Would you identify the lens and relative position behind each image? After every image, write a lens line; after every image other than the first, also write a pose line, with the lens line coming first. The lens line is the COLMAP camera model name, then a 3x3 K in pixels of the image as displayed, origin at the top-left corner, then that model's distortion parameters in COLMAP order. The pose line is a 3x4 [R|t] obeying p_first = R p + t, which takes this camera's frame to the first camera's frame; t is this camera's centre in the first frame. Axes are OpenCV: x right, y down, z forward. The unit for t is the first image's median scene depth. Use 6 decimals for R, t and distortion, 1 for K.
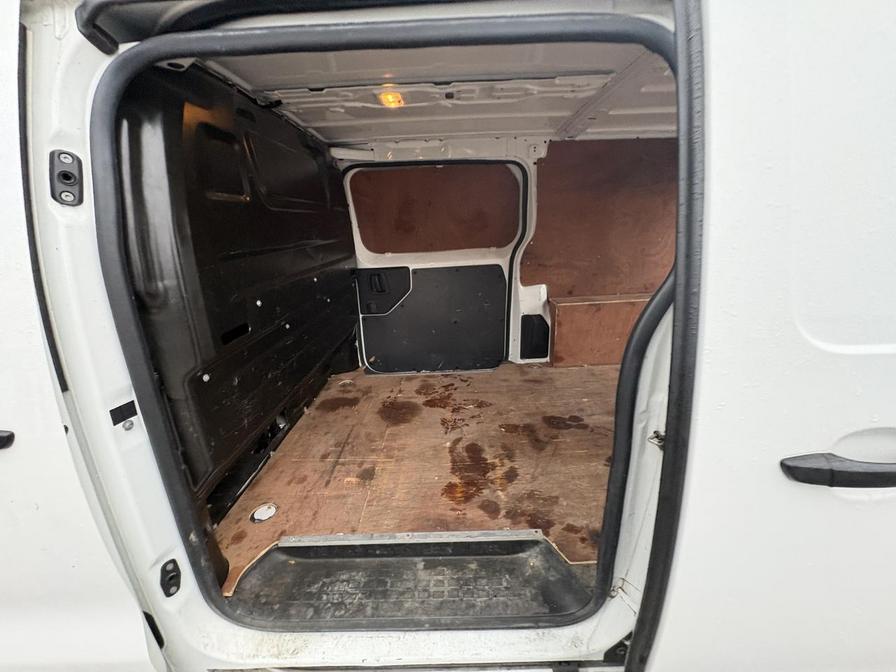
lens RADIAL K [[355.2, 0, 451.0], [0, 355.2, 337.8], [0, 0, 1]] dist [-0.000483, -0.000378]
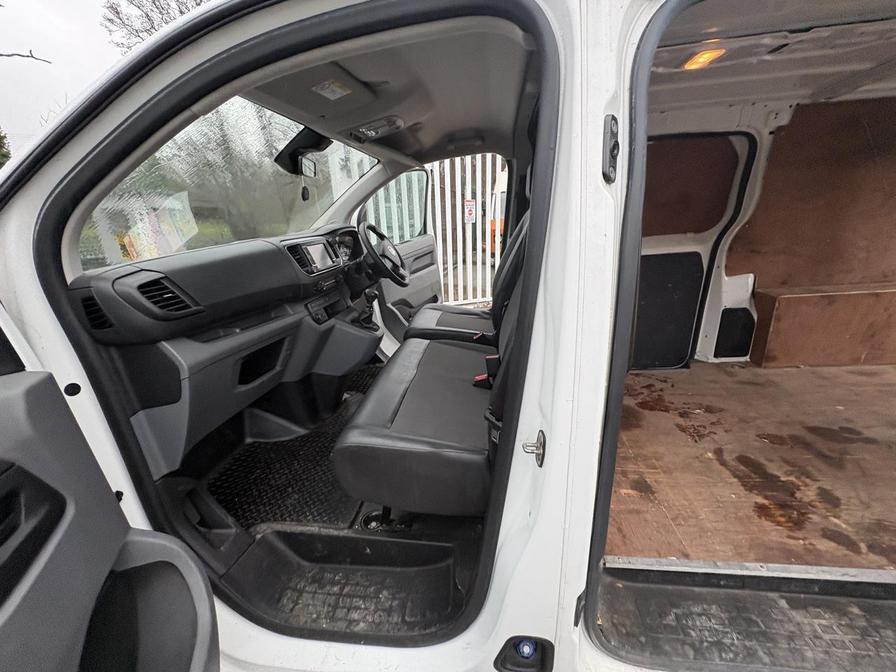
lens RADIAL K [[355.2, 0, 449.0], [0, 355.2, 338.3], [0, 0, 1]] dist [-0.000483, -0.000378]
pose [[0.992710, 0.007797, -0.120274, -0.490411], [-0.004956, 0.999702, 0.023894, -0.009426], [0.120424, -0.023124, 0.992453, 0.042201]]
